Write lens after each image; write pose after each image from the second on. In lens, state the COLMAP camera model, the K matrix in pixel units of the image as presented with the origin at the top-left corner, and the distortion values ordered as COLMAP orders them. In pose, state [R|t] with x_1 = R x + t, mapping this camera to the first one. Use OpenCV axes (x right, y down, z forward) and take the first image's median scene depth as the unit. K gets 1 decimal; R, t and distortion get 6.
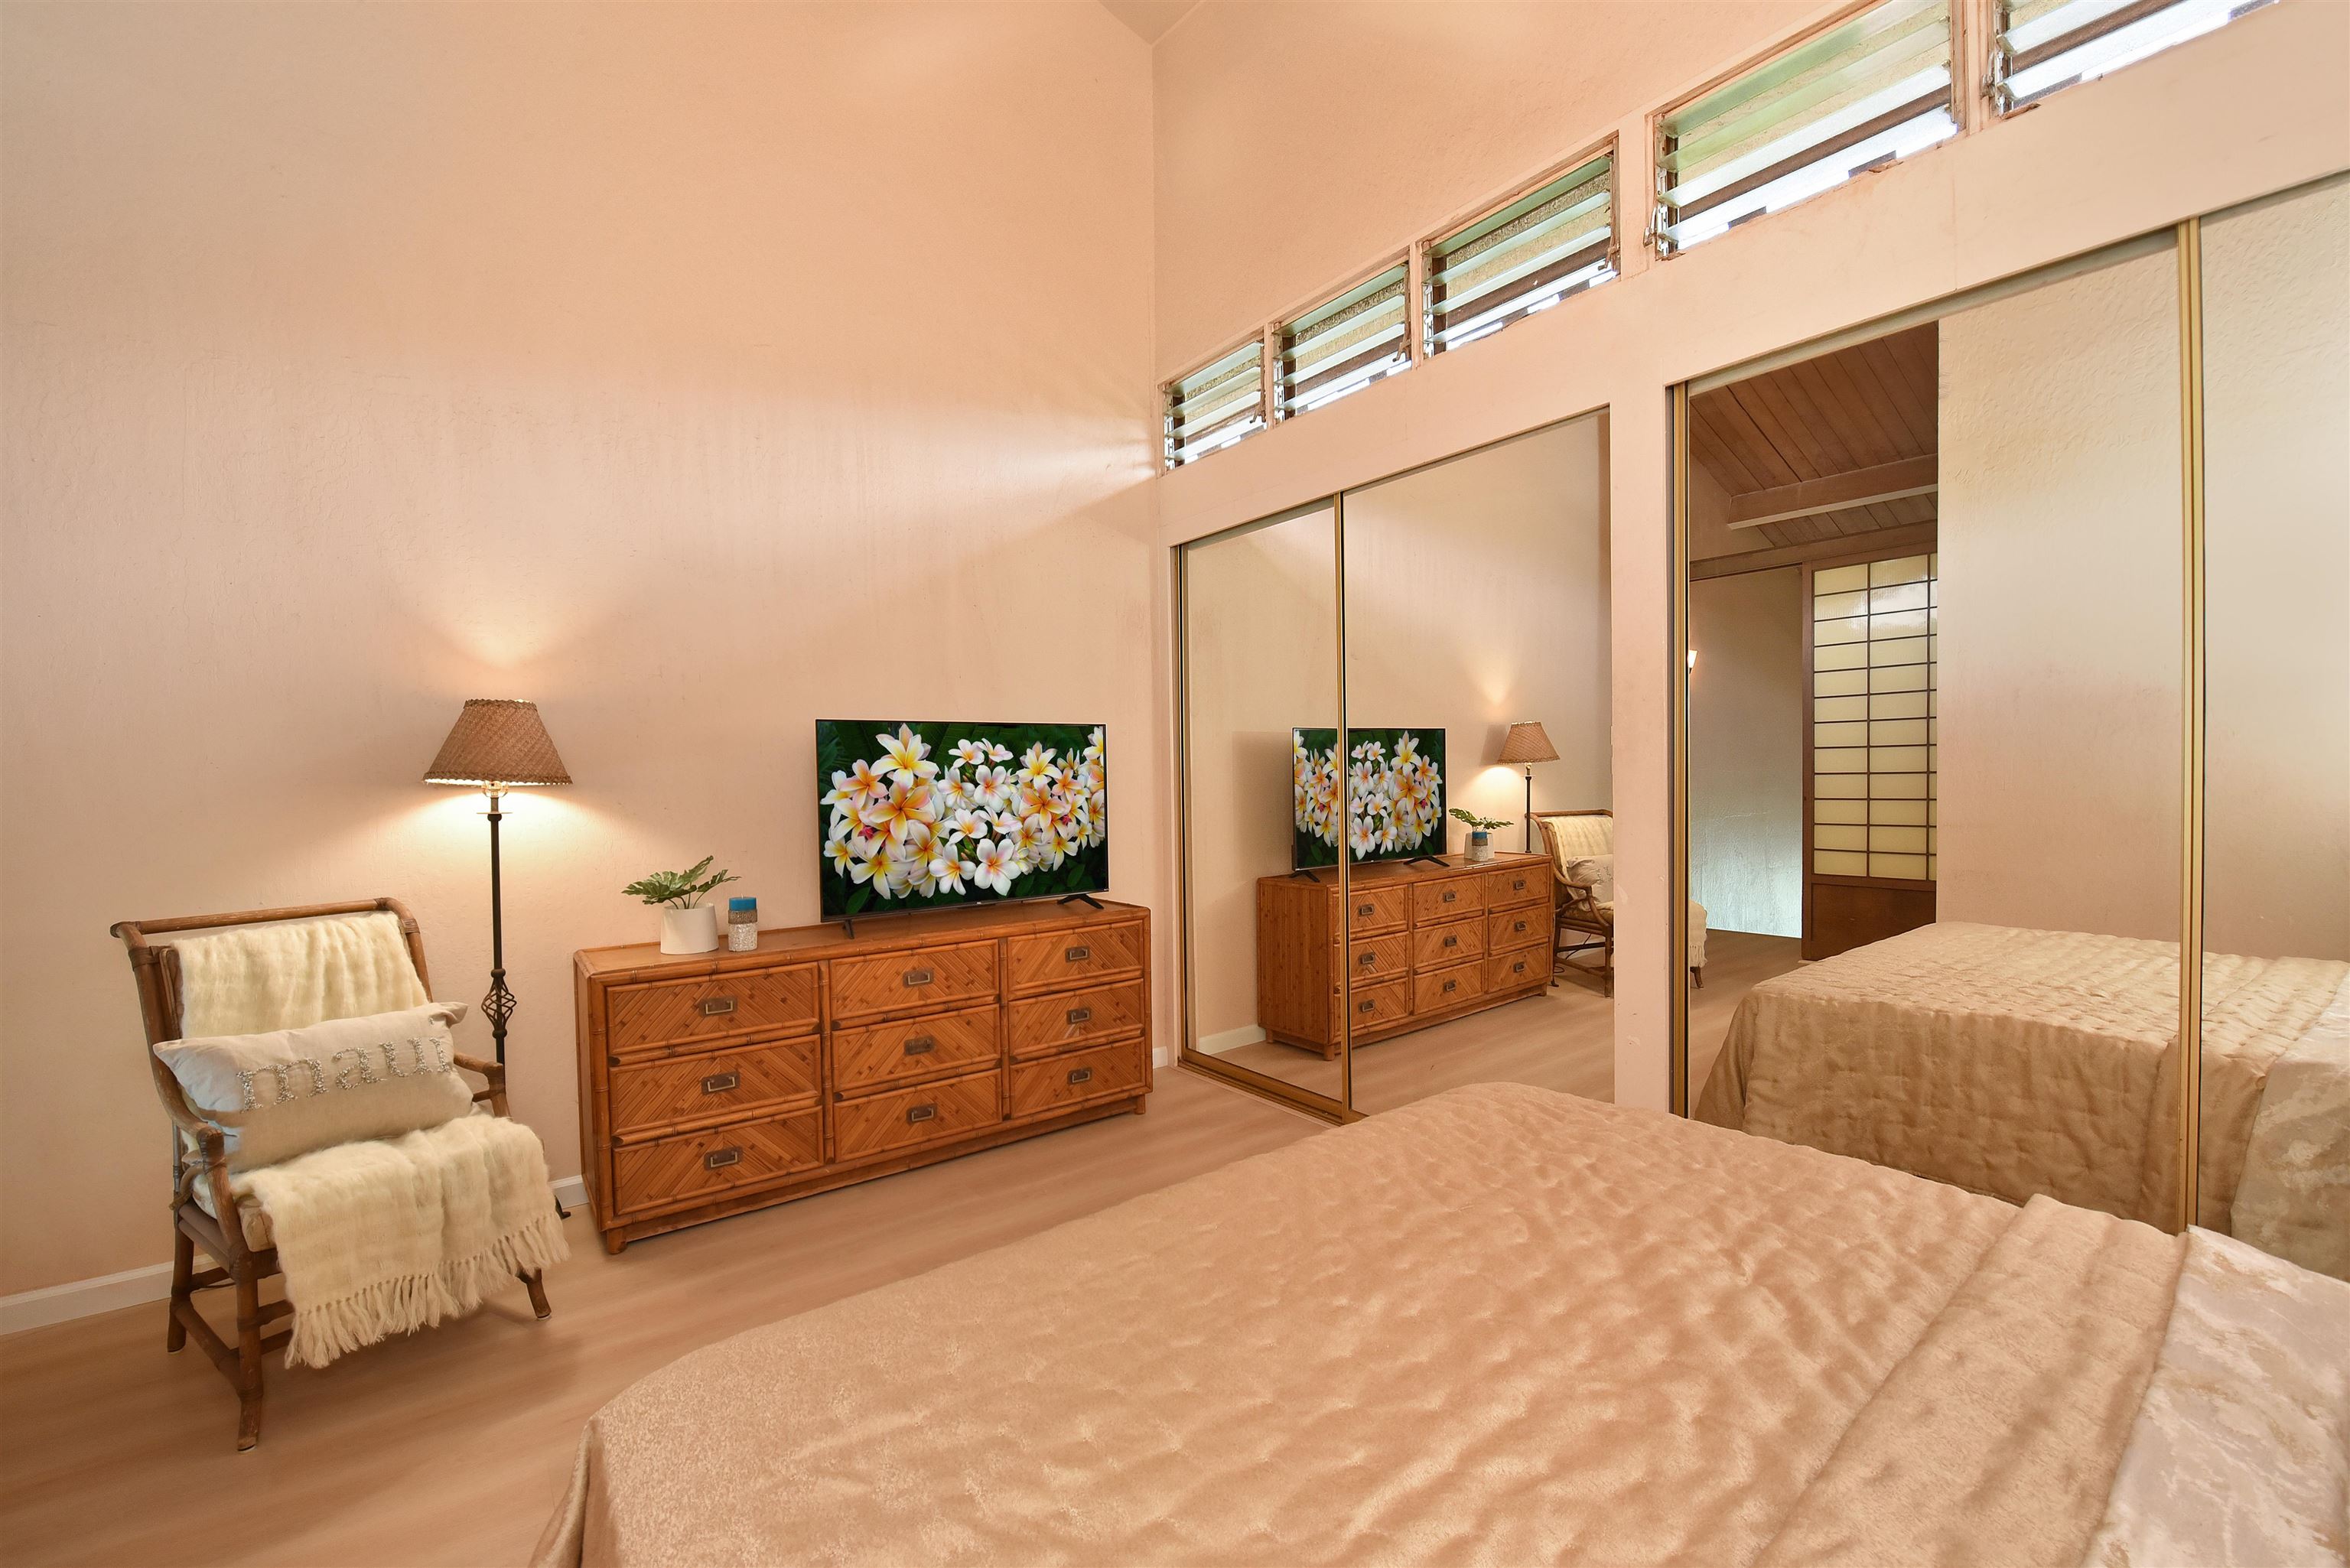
lens RADIAL K [[996.9, 0, 1175.0], [0, 996.9, 784.0], [0, 0, 1]] dist [-0.002787, -0.000173]
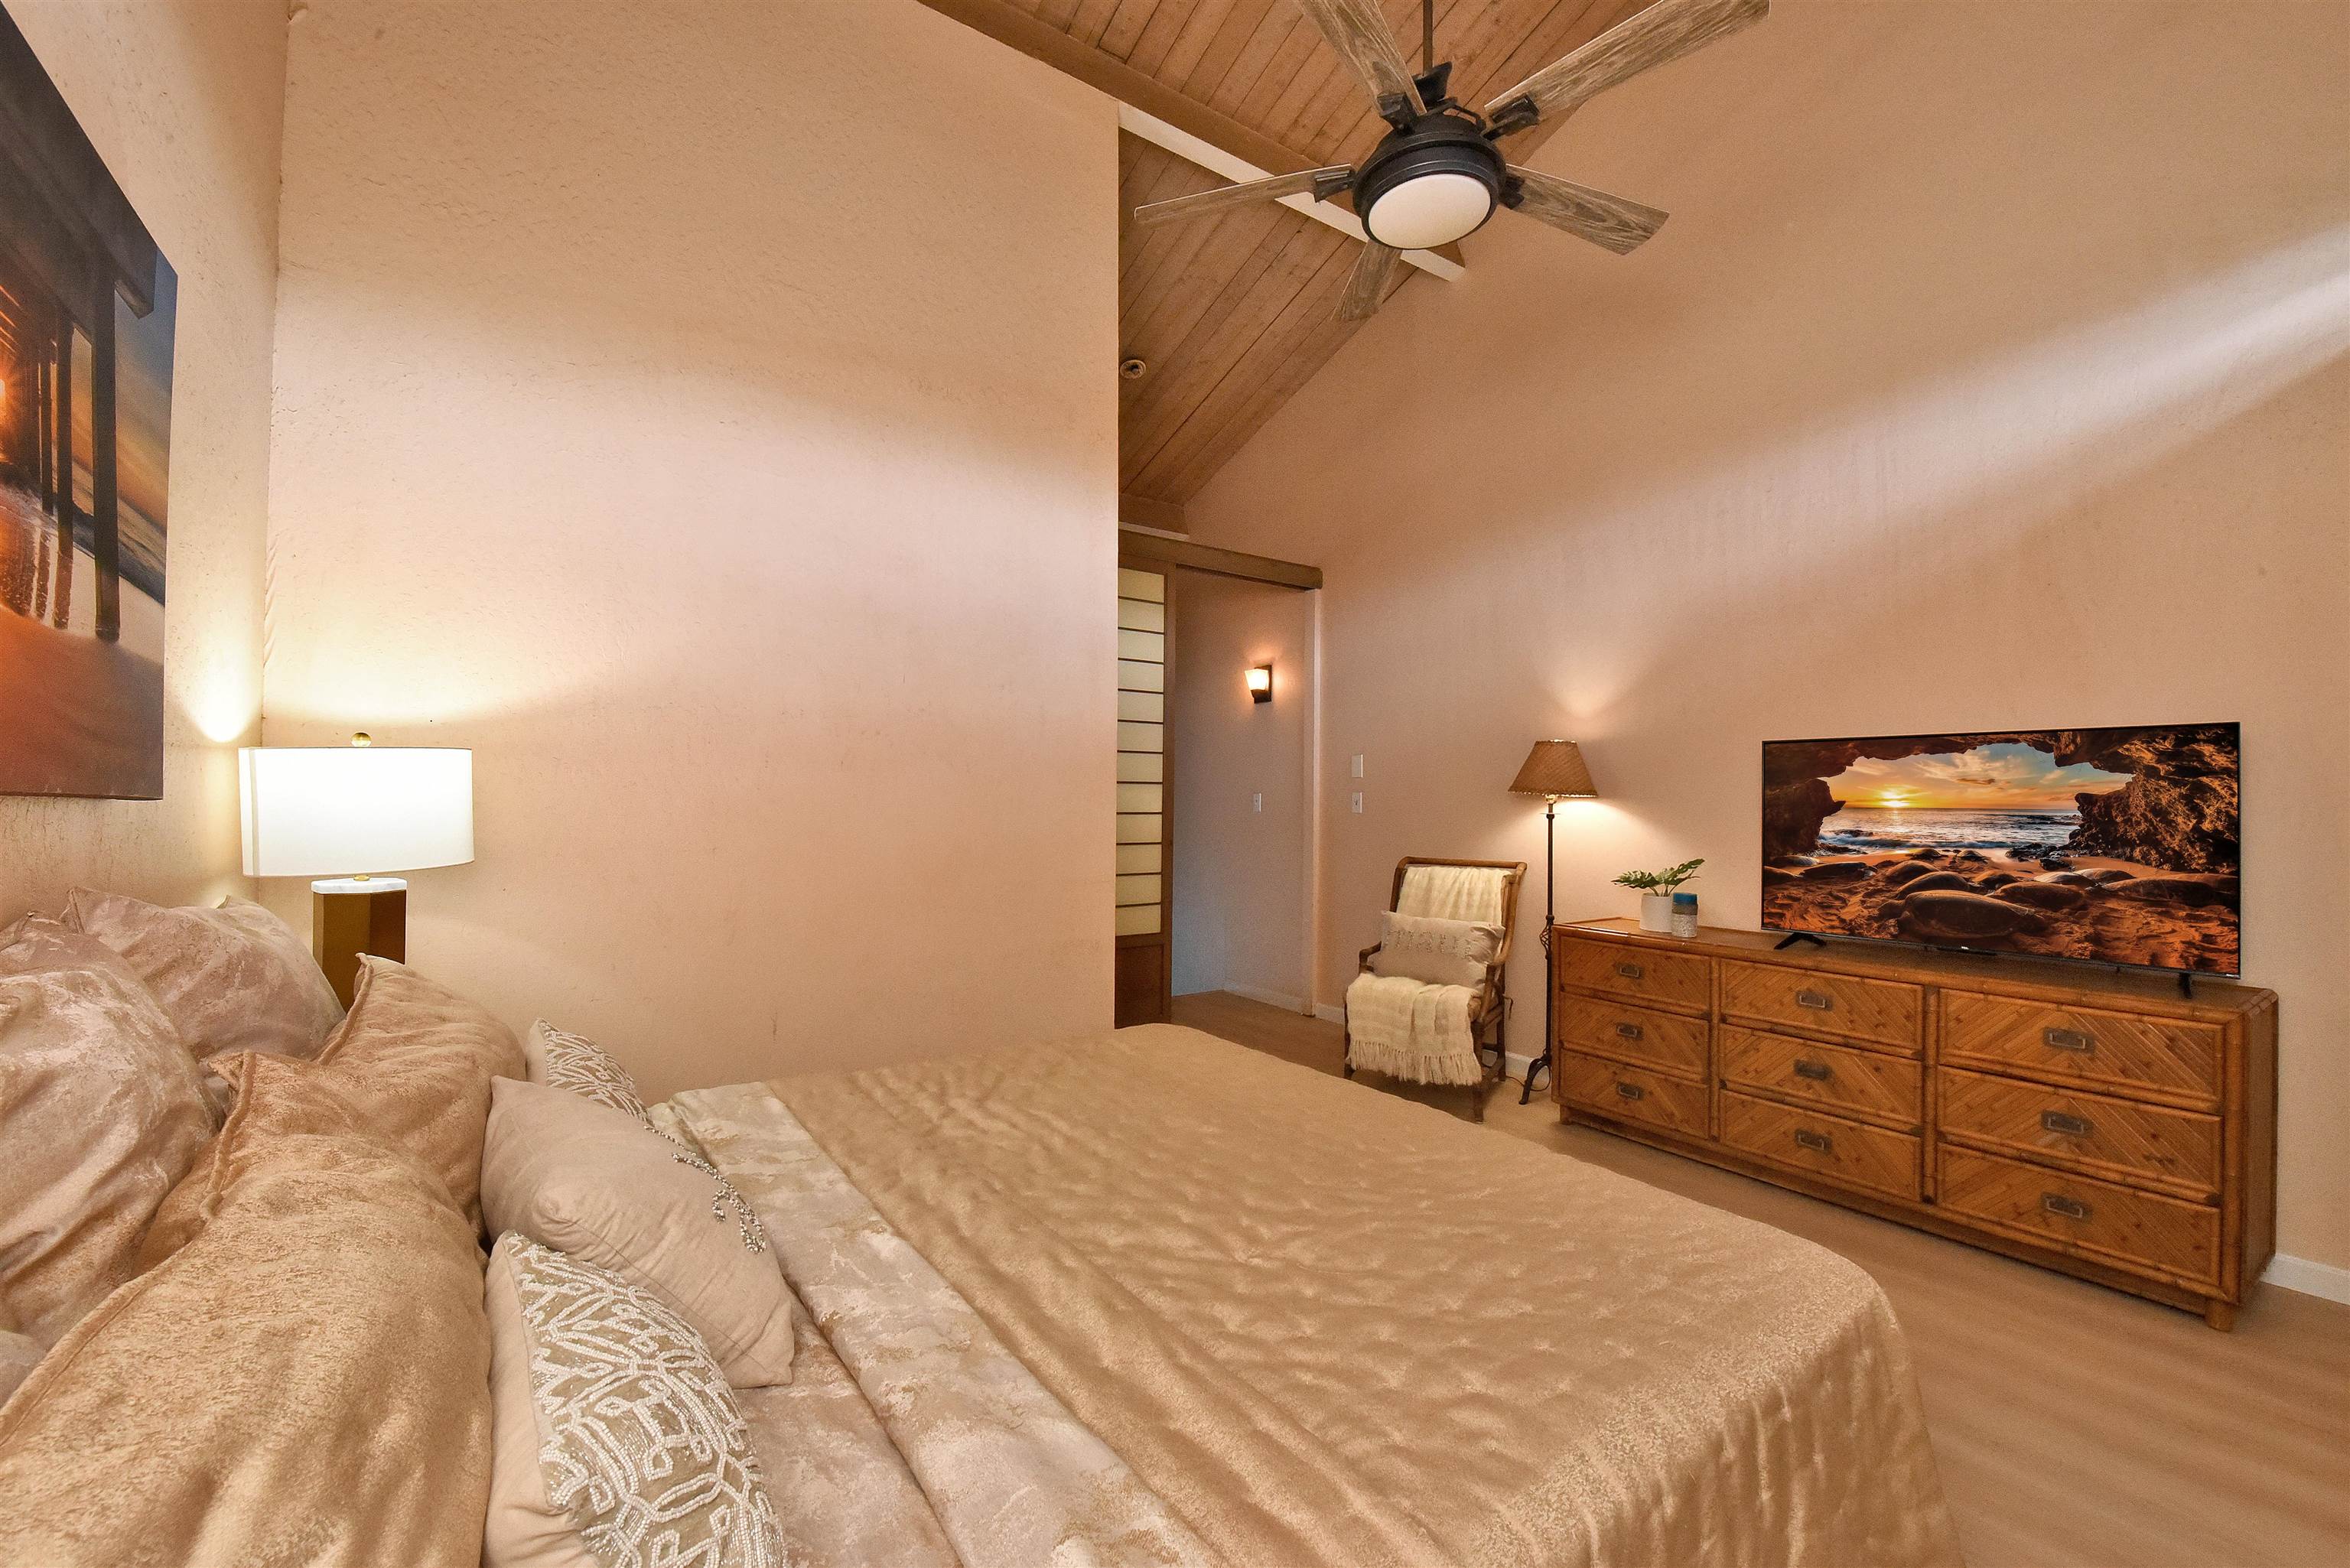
lens RADIAL K [[946.2, 0, 1177.8], [0, 946.2, 798.1], [0, 0, 1]] dist [-0.003424, -0.000192]
pose [[-0.049480, 0.011804, -0.998705, 0.716355], [-0.021847, 0.999678, 0.012898, -0.001006], [0.998536, 0.022457, -0.049206, 0.439005]]
